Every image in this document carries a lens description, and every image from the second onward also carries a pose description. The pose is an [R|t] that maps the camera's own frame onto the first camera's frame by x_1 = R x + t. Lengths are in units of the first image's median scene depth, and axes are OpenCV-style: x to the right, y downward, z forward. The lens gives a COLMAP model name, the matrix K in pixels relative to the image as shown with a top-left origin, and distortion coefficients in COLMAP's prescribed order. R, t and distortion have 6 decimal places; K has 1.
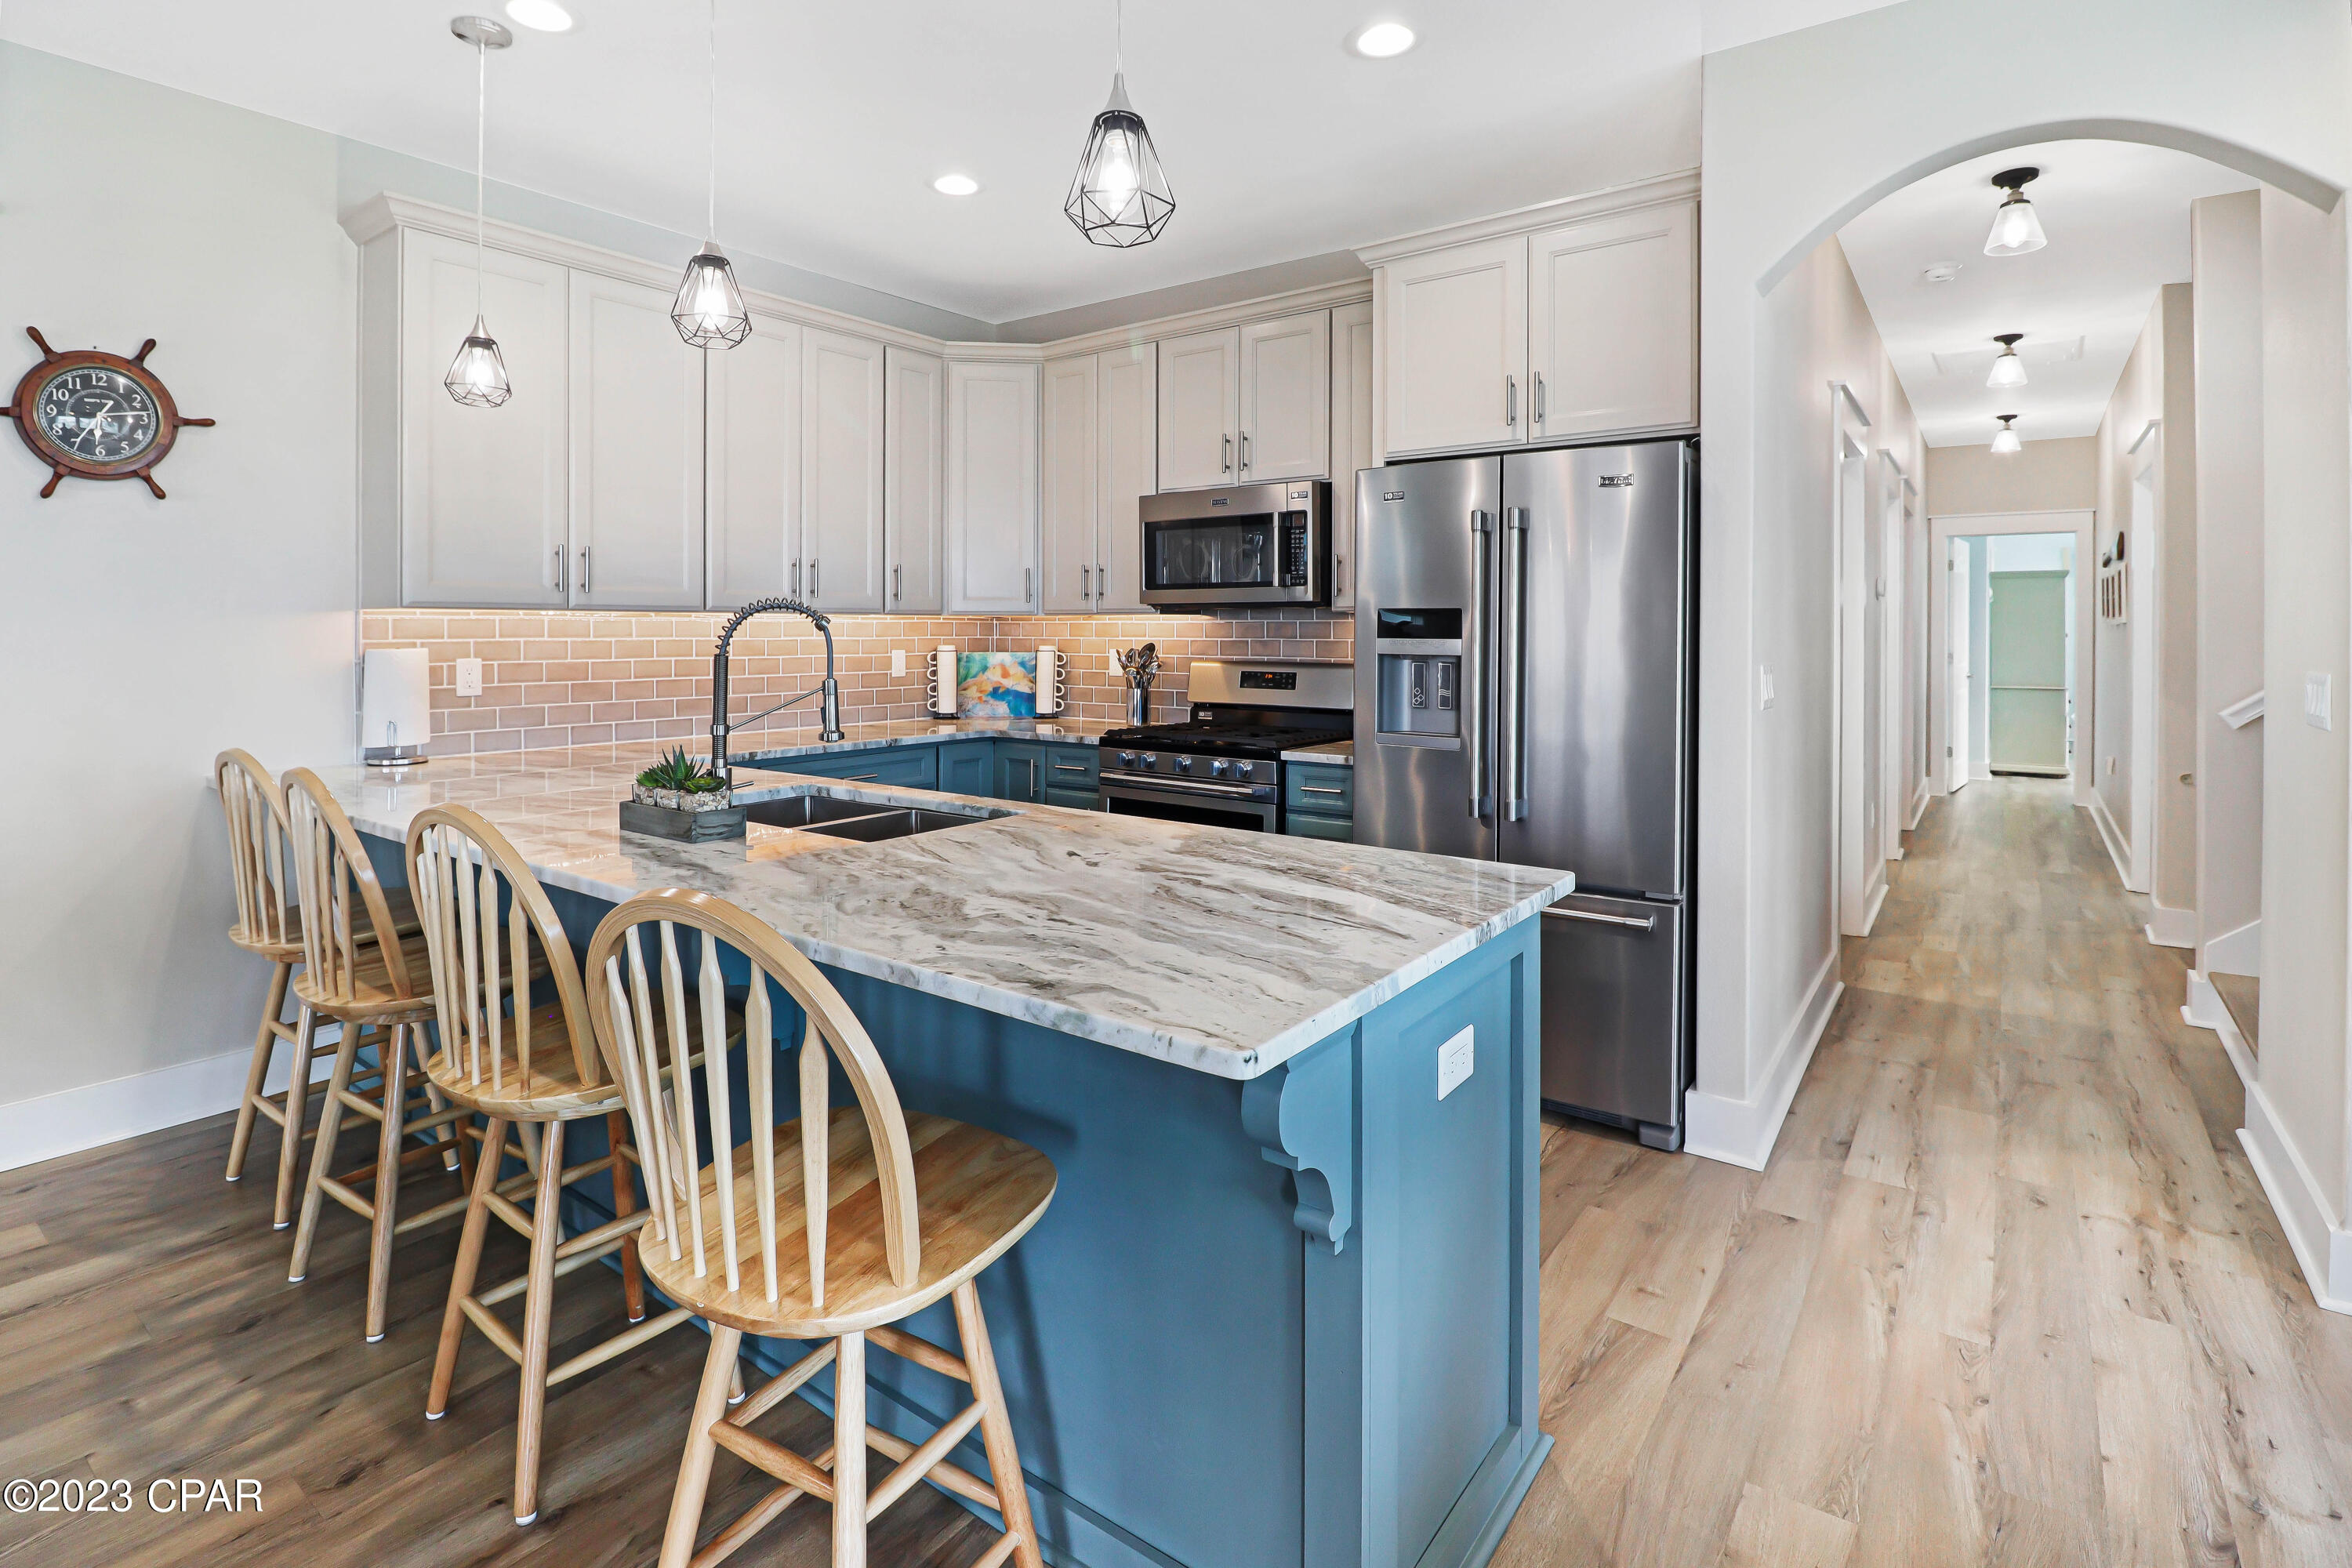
lens RADIAL K [[1128.7, 0, 1194.1], [0, 1128.7, 638.7], [0, 0, 1]] dist [-0.003221, -0.013100]
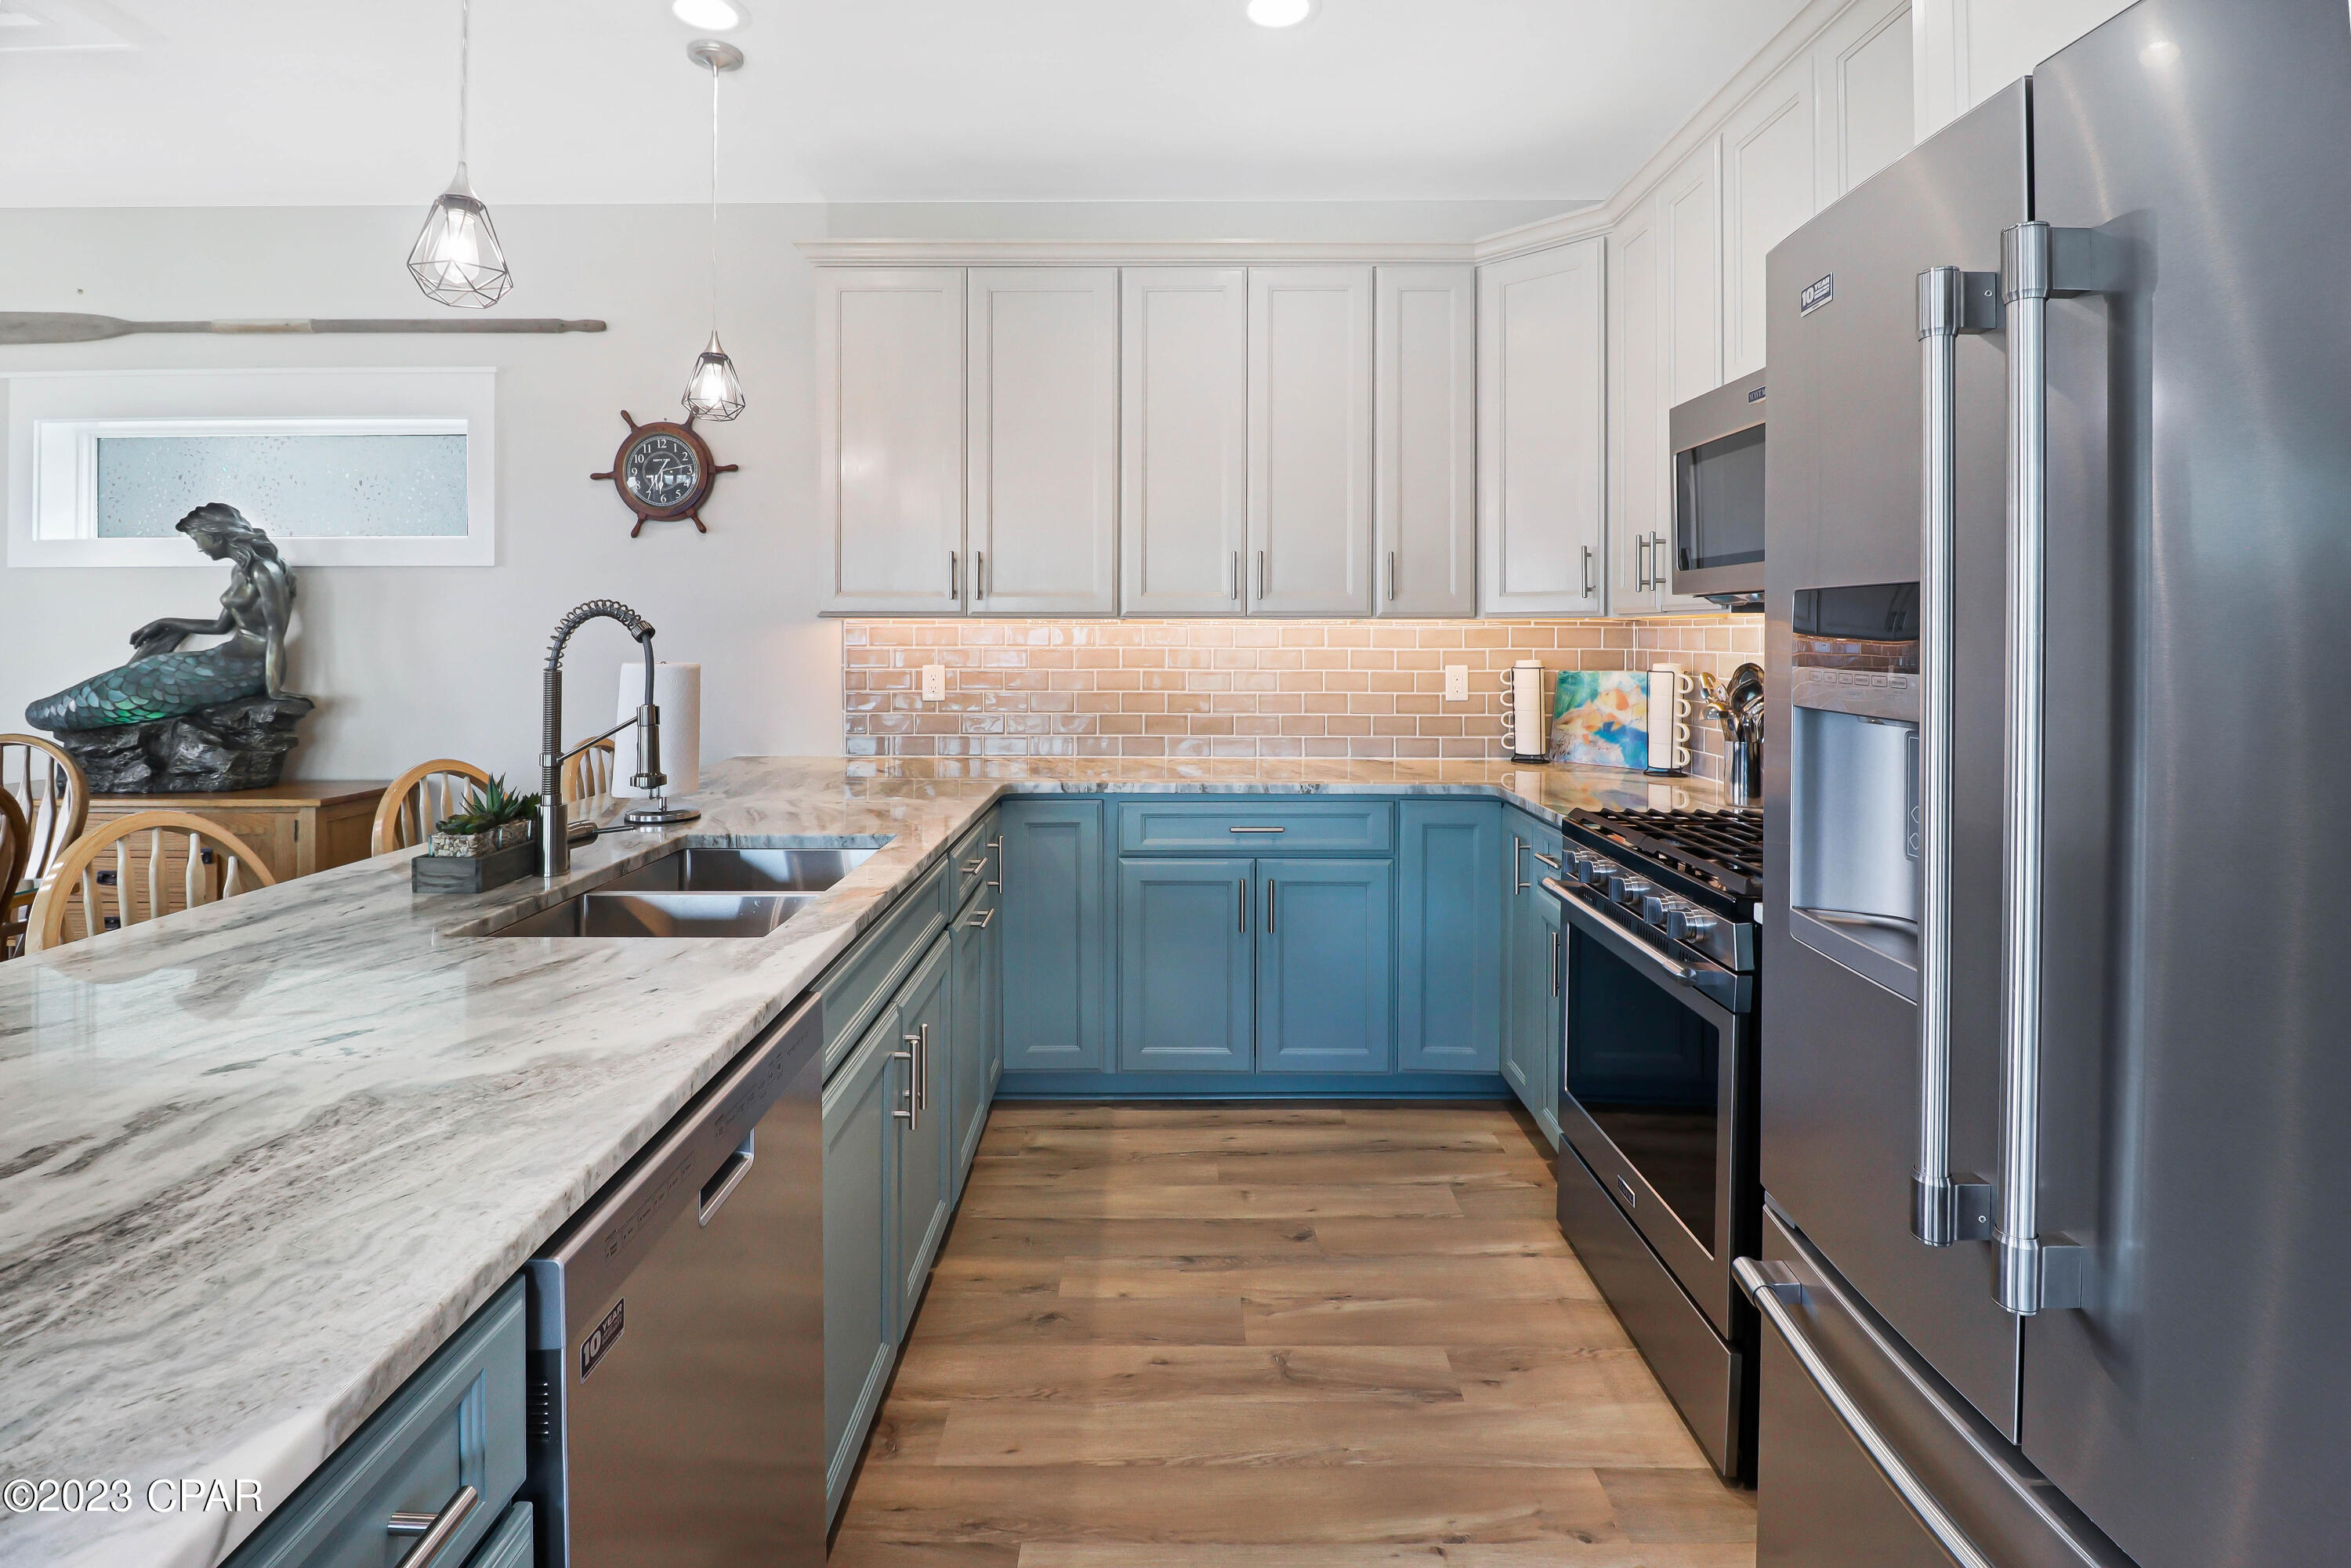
lens RADIAL K [[1128.2, 0, 1131.6], [0, 1128.2, 641.5], [0, 0, 1]] dist [-0.003221, -0.013100]
pose [[0.580697, 0.006669, -0.814092, 0.388885], [-0.008608, 0.999961, 0.002051, -0.009872], [0.814074, 0.005817, 0.580732, 0.658687]]
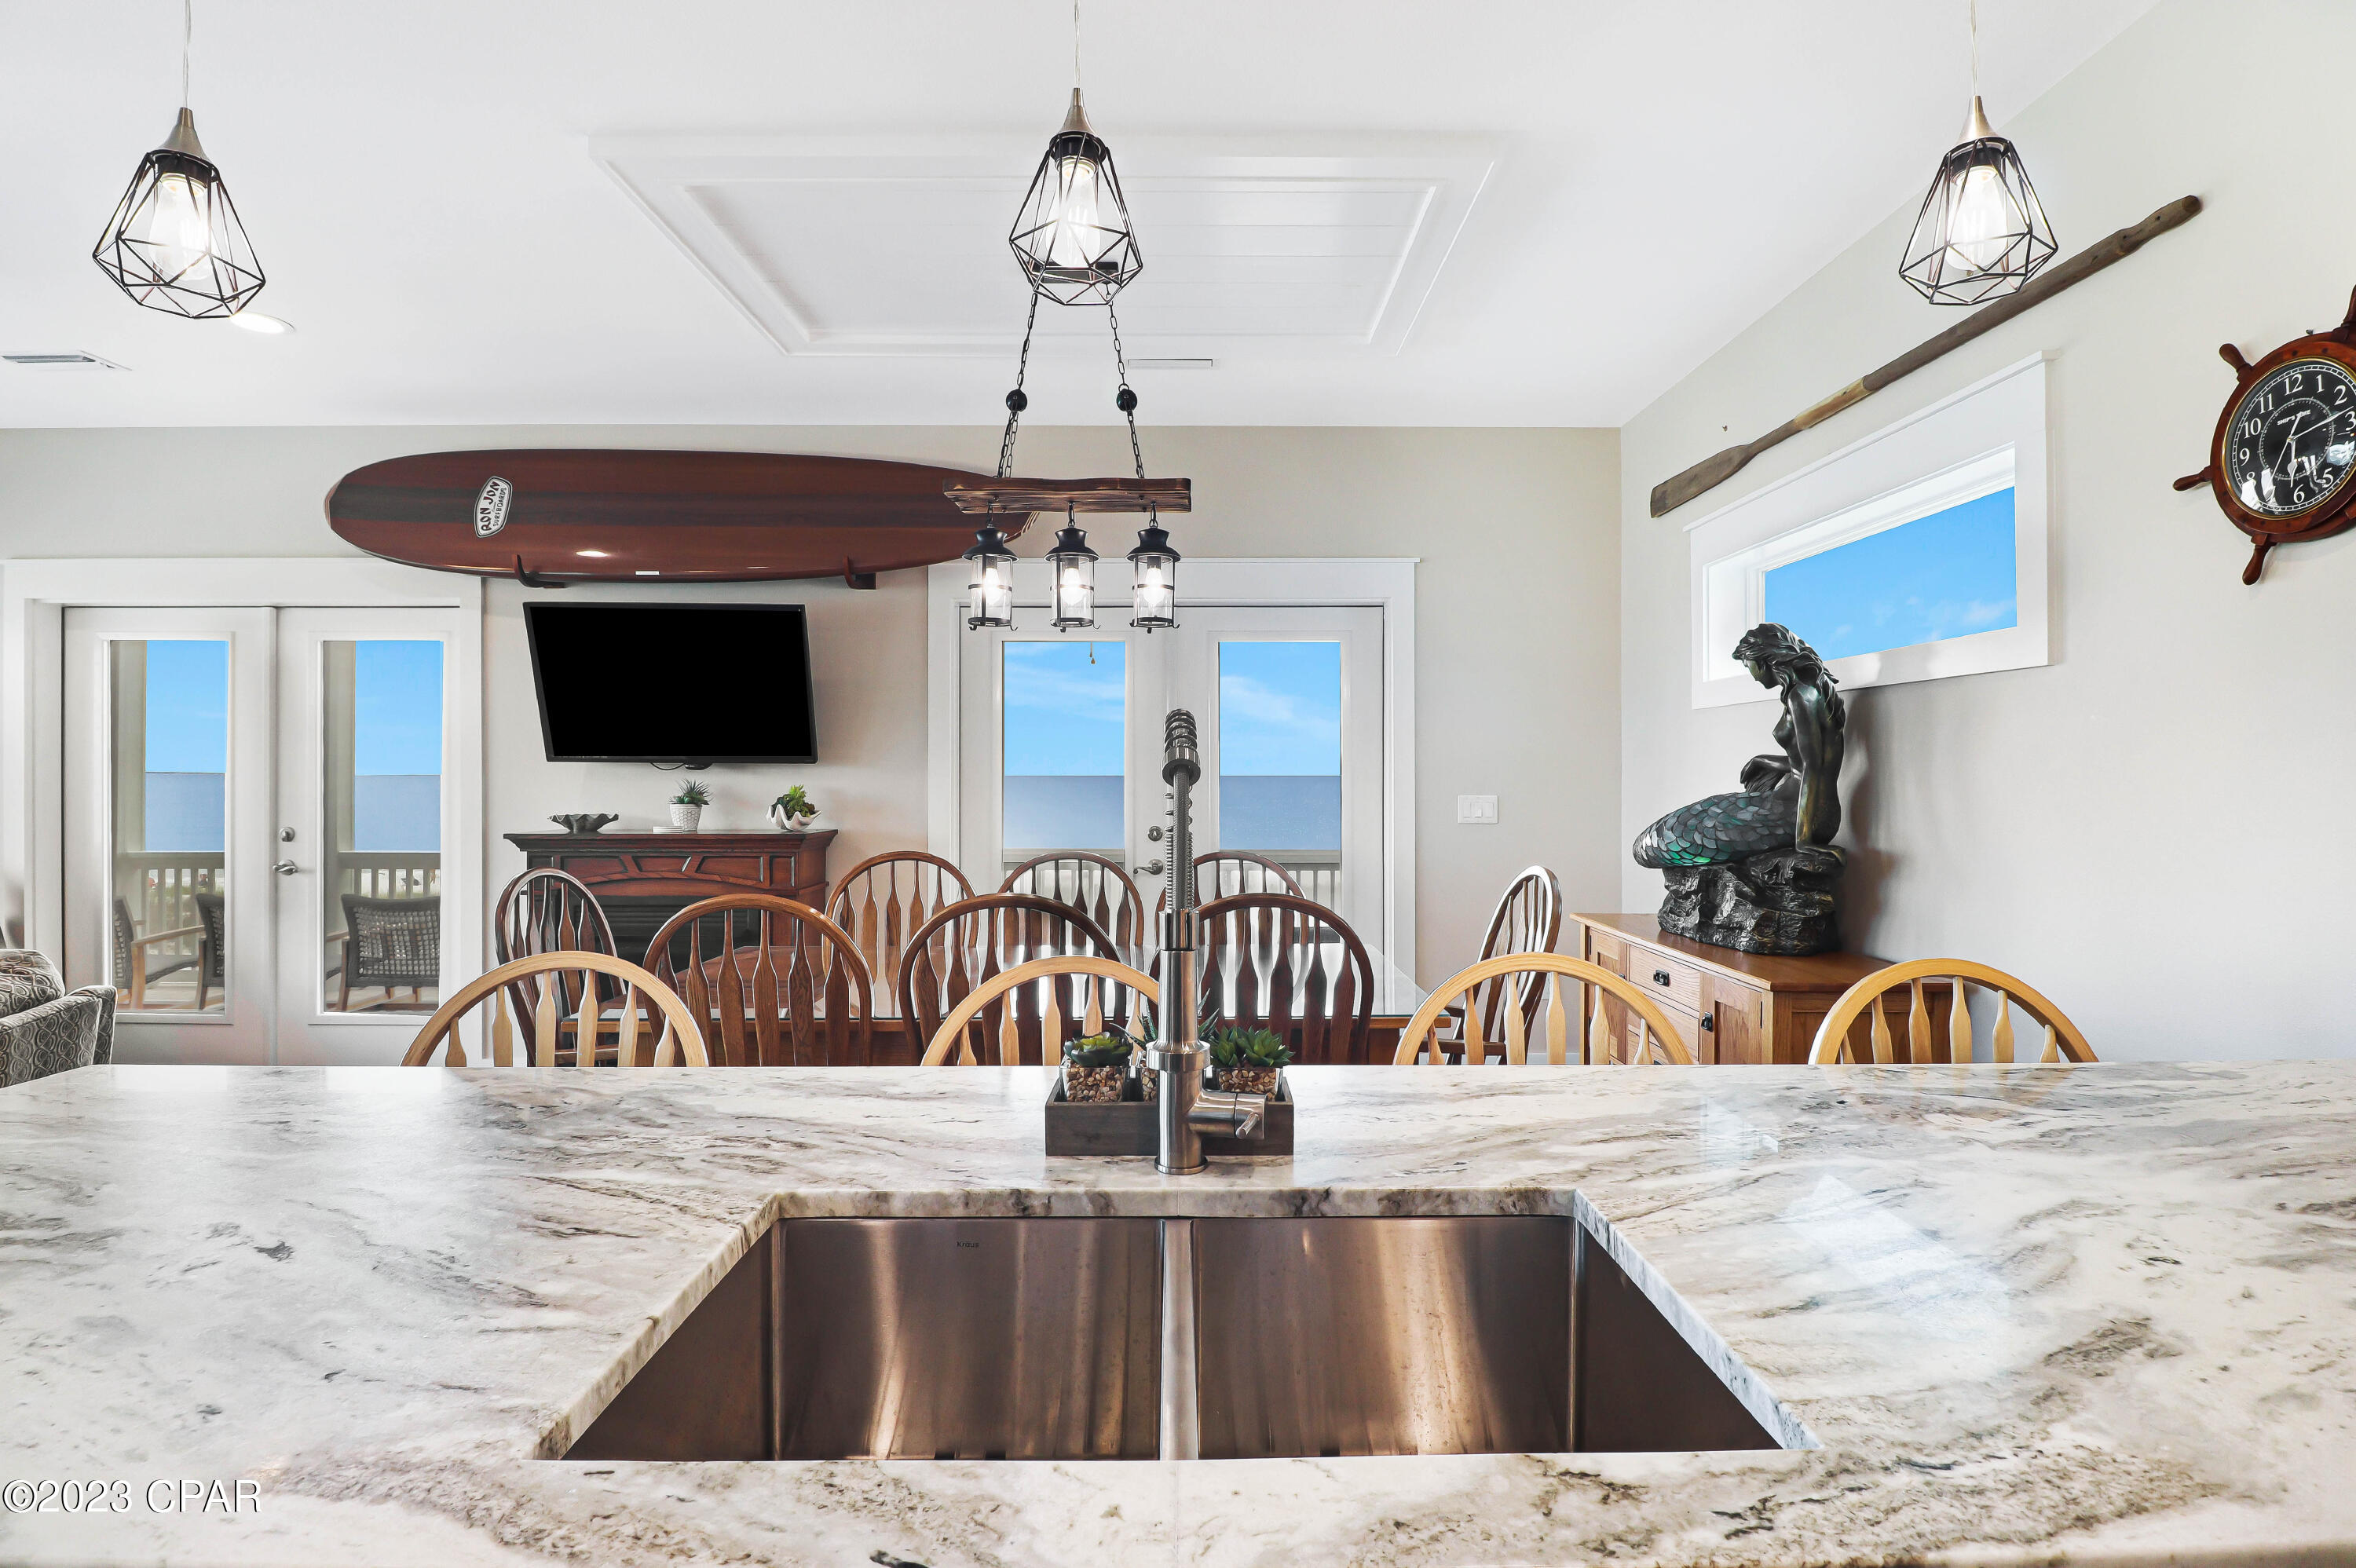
lens RADIAL K [[1130.5, 0, 1190.7], [0, 1130.5, 762.1], [0, 0, 1]] dist [-0.003221, -0.013100]
pose [[-0.816153, -0.002297, -0.577832, -0.103729], [-0.001717, 0.999997, -0.001551, -0.014493], [0.577834, -0.000274, -0.816154, 1.112127]]
